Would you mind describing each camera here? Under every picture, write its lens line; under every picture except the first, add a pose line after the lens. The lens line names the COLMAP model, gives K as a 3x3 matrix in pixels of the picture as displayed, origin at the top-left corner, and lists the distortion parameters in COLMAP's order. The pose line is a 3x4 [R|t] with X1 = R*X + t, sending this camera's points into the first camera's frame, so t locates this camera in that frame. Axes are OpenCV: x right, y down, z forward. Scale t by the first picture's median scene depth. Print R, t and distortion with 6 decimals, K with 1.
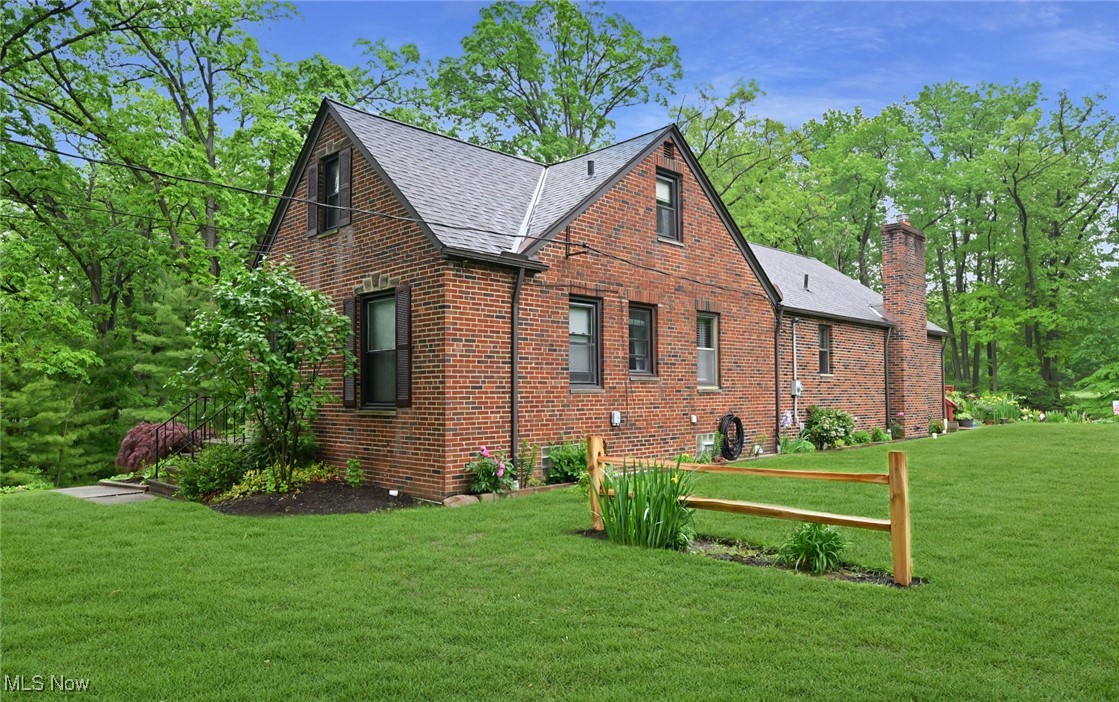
lens RADIAL K [[778.1, 0, 560.2], [0, 778.1, 348.6], [0, 0, 1]] dist [0.001982, 0.000581]
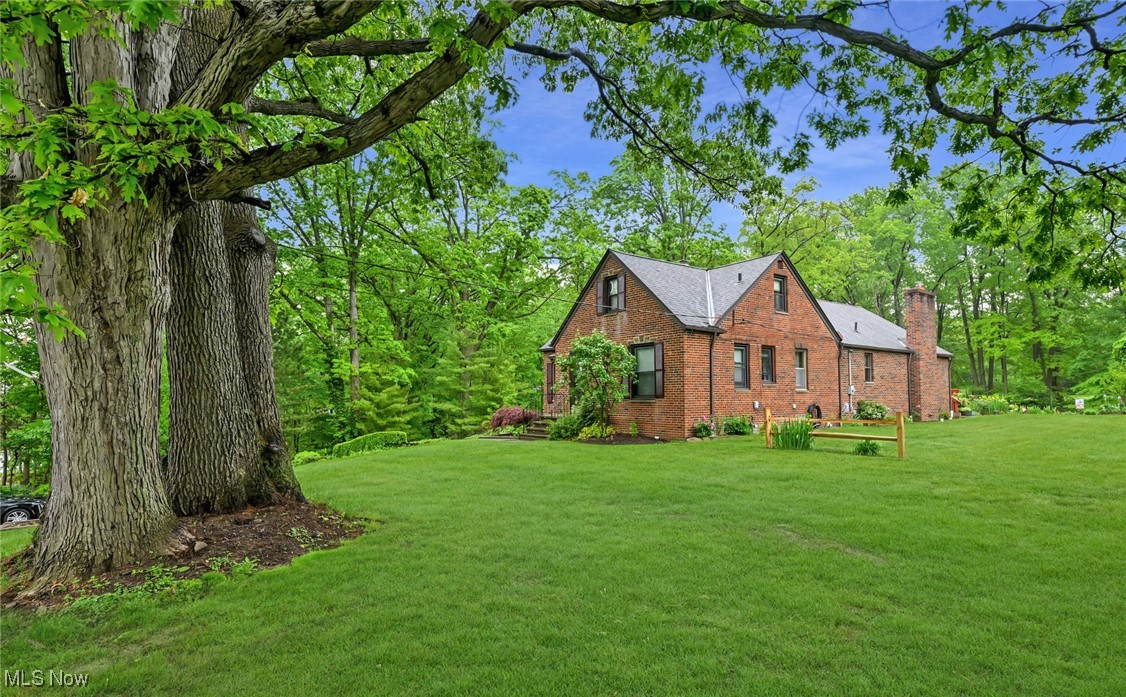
lens RADIAL K [[582.4, 0, 561.3], [0, 582.4, 359.8], [0, 0, 1]] dist [0.002186, -0.000490]
pose [[0.988037, -0.007144, -0.154054, -0.129887], [0.006510, 0.999968, -0.004622, -0.014515], [0.154082, 0.003564, 0.988052, -0.369883]]
